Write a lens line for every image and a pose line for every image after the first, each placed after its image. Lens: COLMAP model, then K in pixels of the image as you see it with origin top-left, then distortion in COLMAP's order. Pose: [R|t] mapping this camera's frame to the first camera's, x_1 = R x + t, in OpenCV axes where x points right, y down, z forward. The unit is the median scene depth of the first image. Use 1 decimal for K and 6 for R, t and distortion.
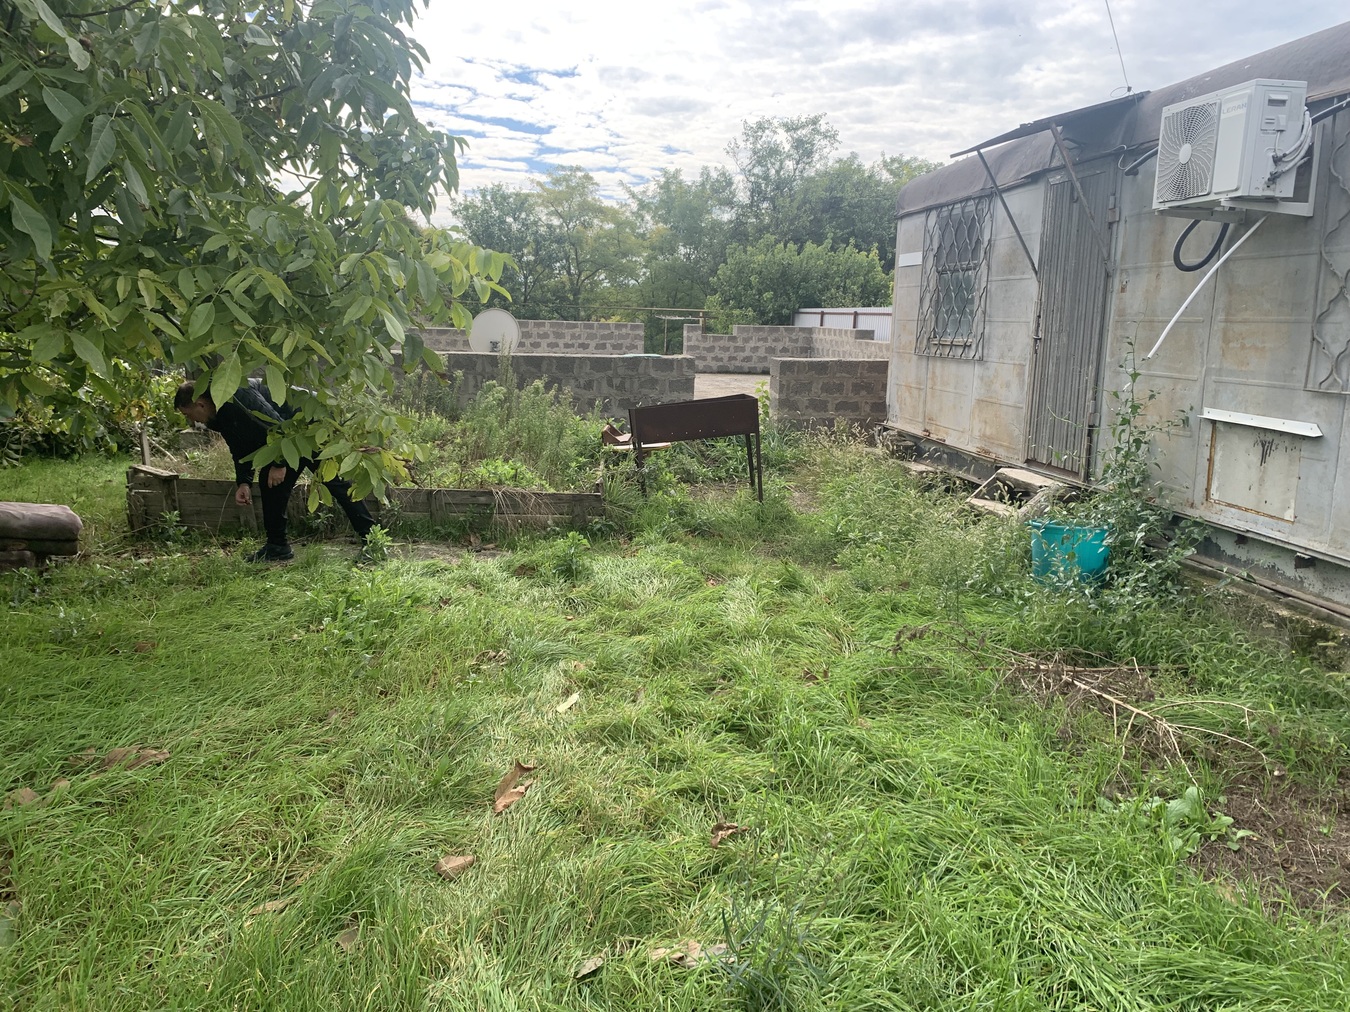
lens RADIAL K [[1031.9, 0, 688.5], [0, 1031.9, 516.1], [0, 0, 1]] dist [0.044528, -0.046821]
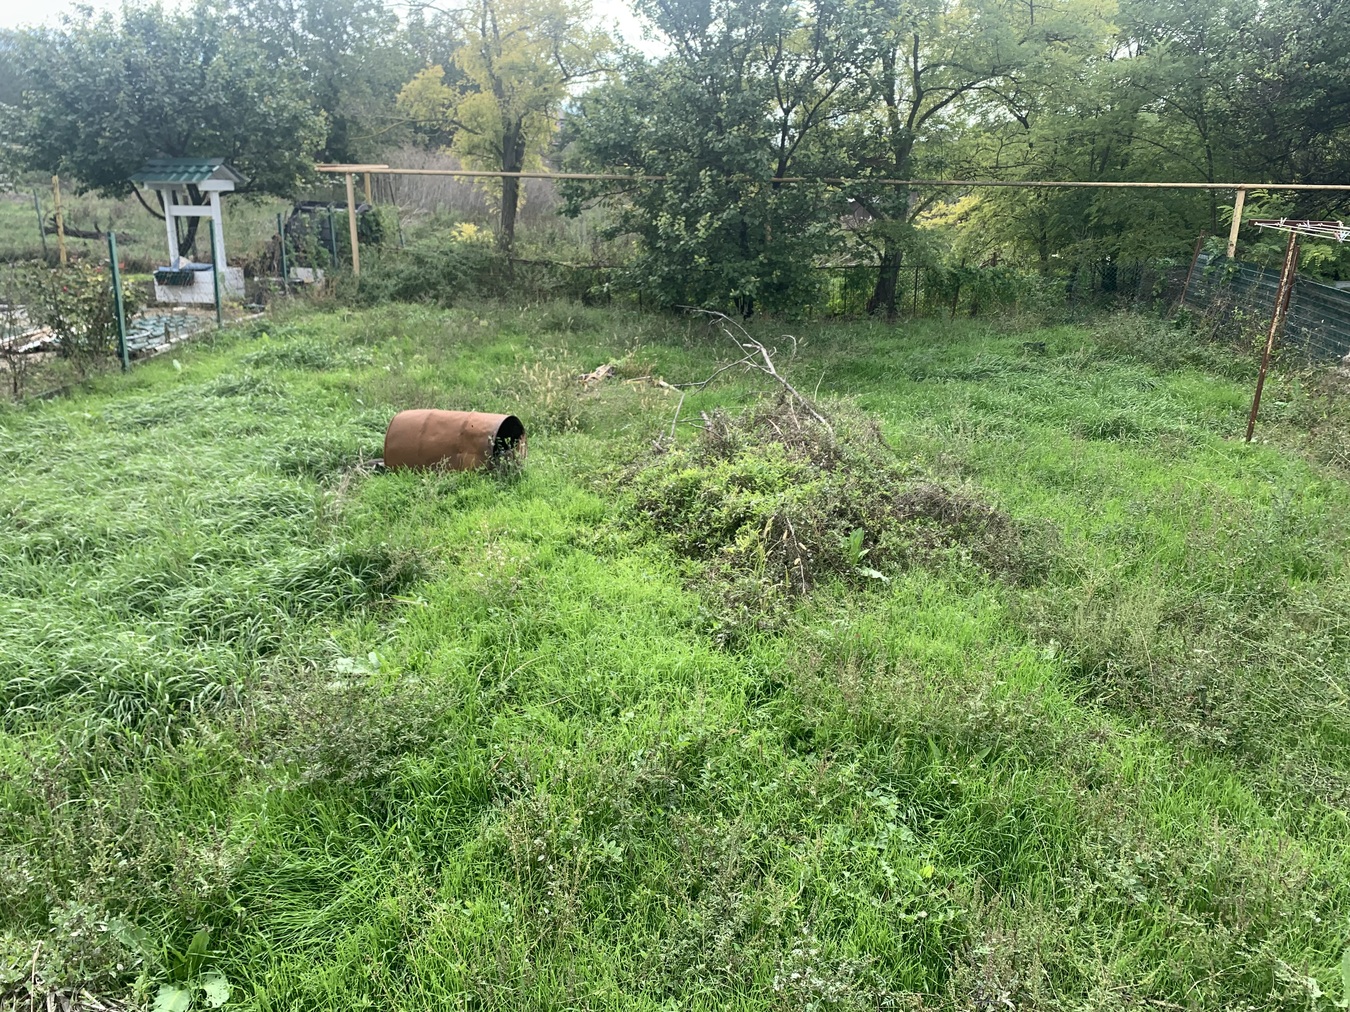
lens RADIAL K [[1031.9, 0, 669.3], [0, 1031.9, 508.3], [0, 0, 1]] dist [0.044528, -0.046821]
pose [[0.968083, 0.058010, -0.243824, -0.567985], [-0.031720, 0.993381, 0.110404, -0.732136], [0.248615, -0.099146, 0.963515, 3.544096]]
